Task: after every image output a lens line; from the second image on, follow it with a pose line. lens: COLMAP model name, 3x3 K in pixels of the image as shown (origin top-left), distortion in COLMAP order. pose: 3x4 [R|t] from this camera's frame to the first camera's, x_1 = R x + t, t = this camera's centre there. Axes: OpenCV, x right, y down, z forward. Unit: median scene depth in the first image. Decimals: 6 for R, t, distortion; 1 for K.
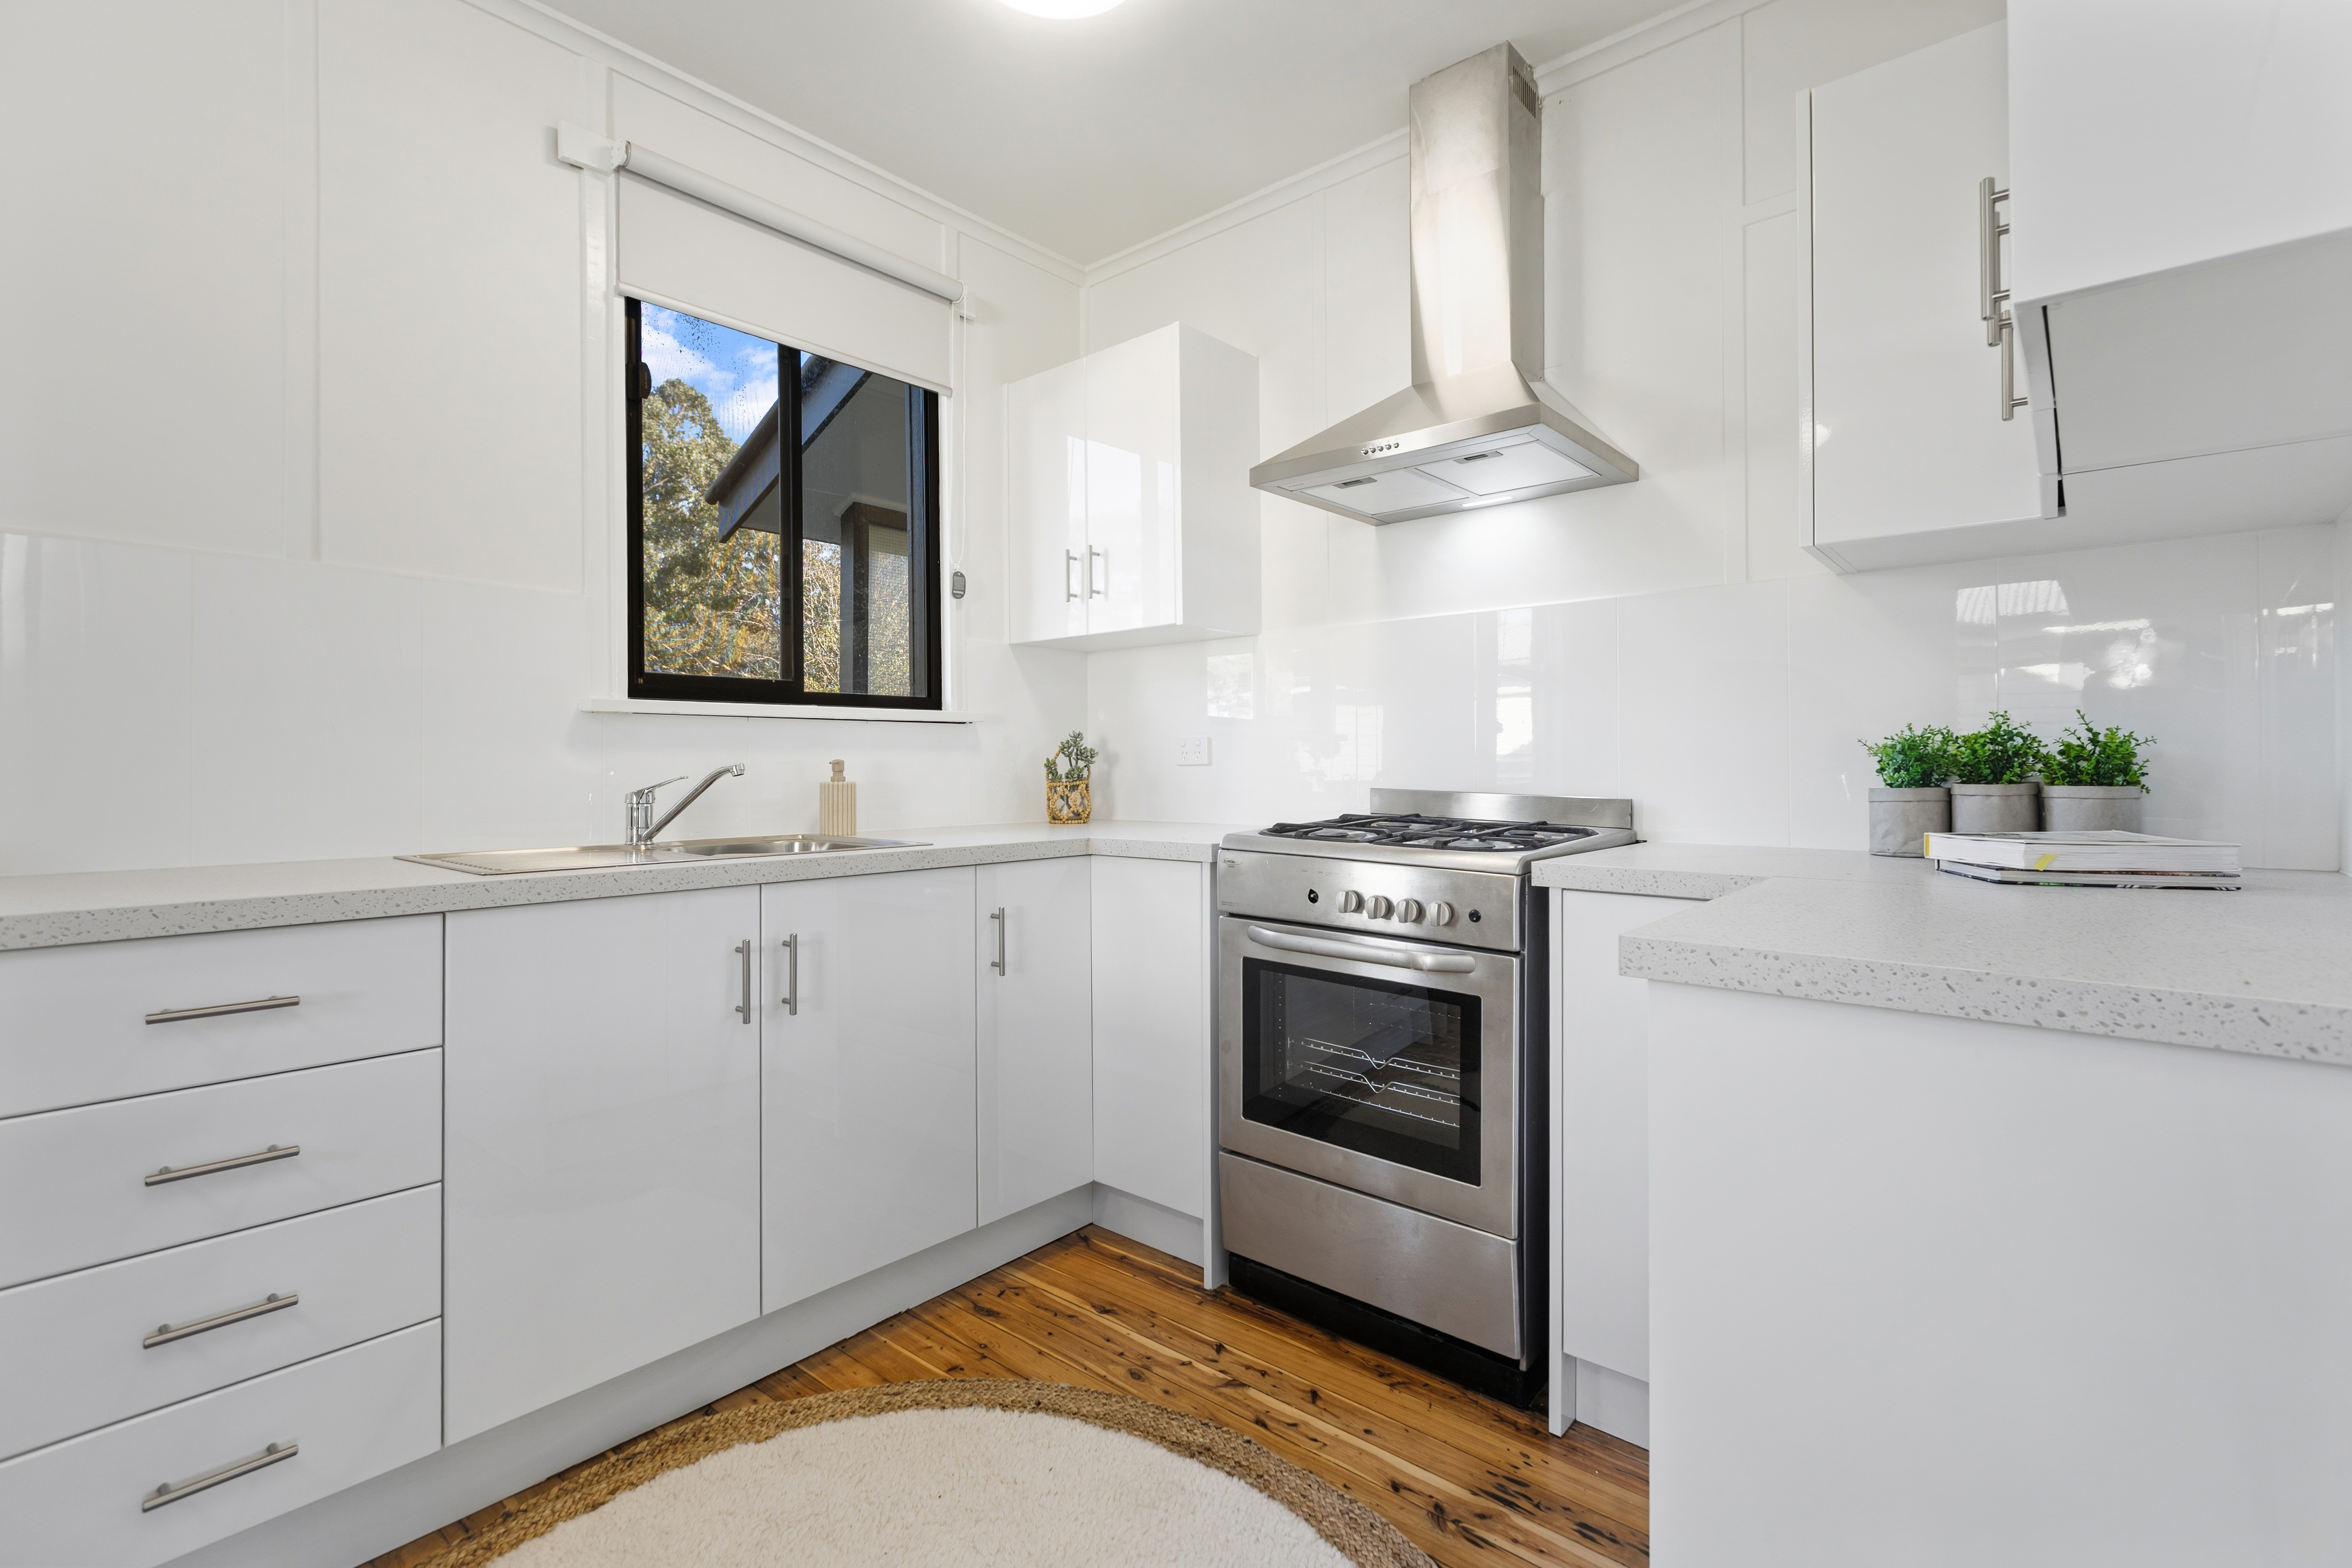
lens RADIAL K [[1055.9, 0, 1159.0], [0, 1055.9, 765.3], [0, 0, 1]] dist [0.000599, -0.001816]
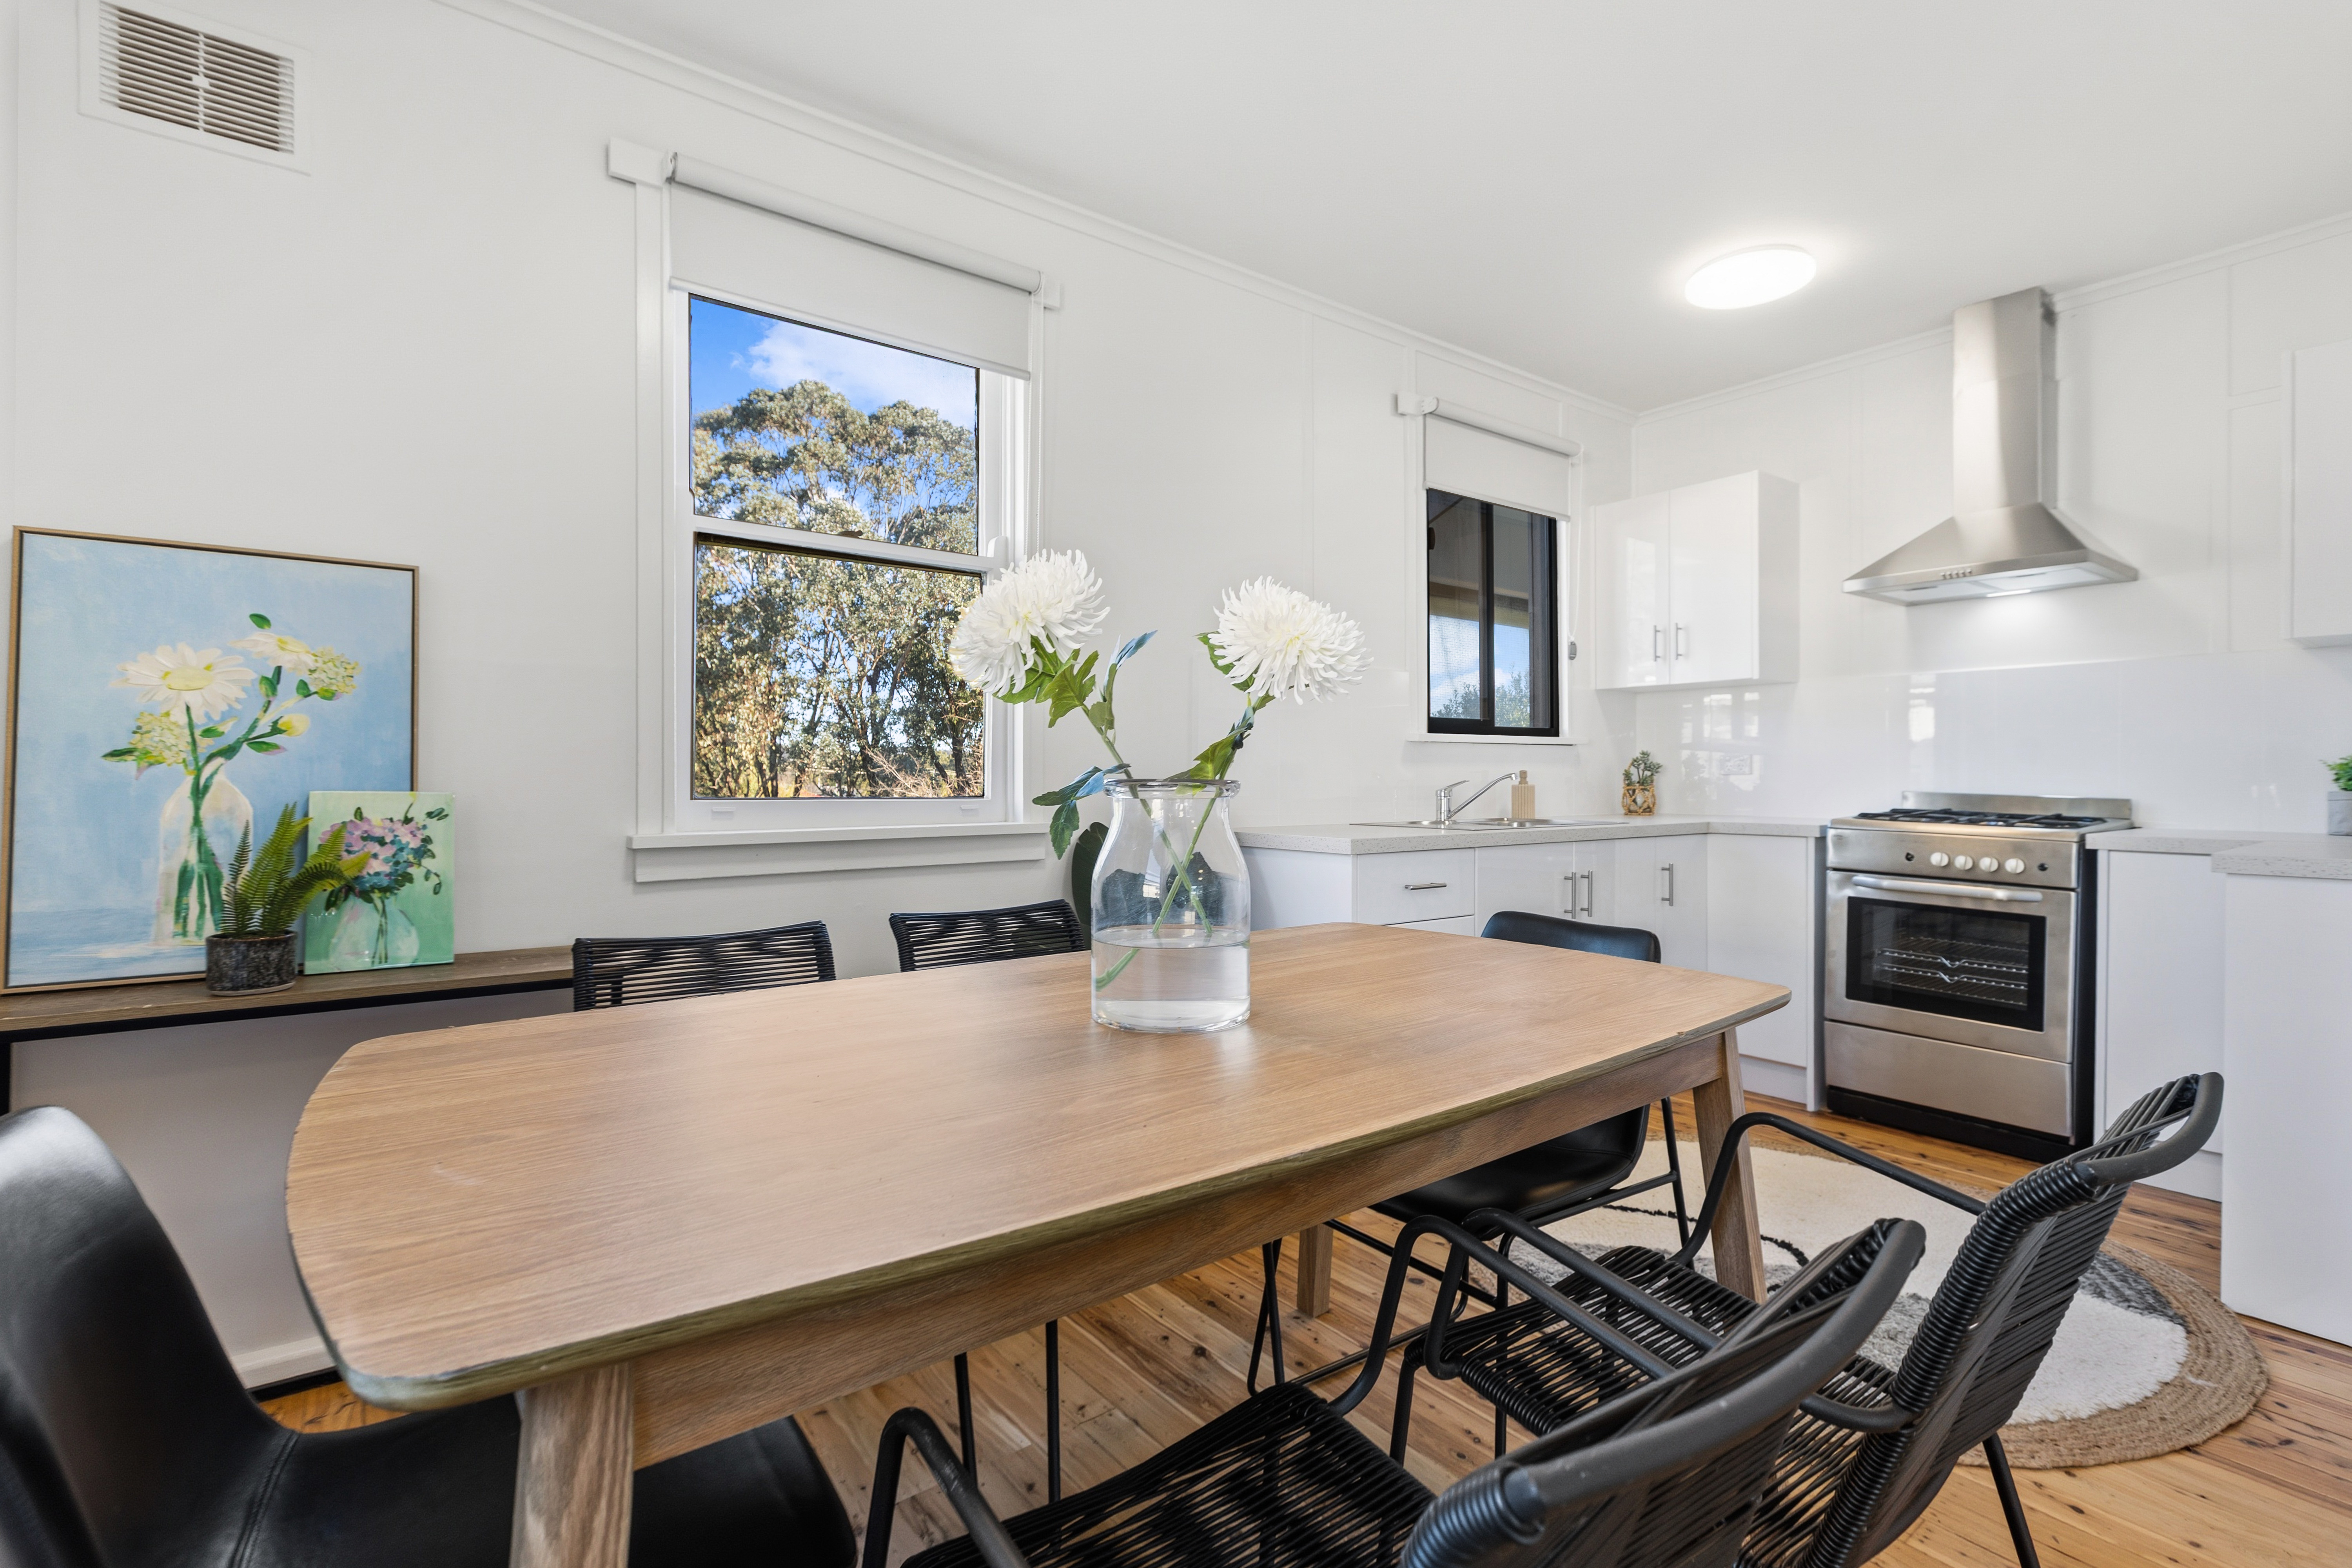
lens RADIAL K [[1055.9, 0, 1189.2], [0, 1055.9, 786.3], [0, 0, 1]] dist [0.000599, -0.001816]
pose [[0.979363, 0.006101, -0.202017, -0.533960], [-0.003718, 0.999919, 0.012175, 0.001255], [0.202074, -0.011172, 0.979306, -0.697590]]
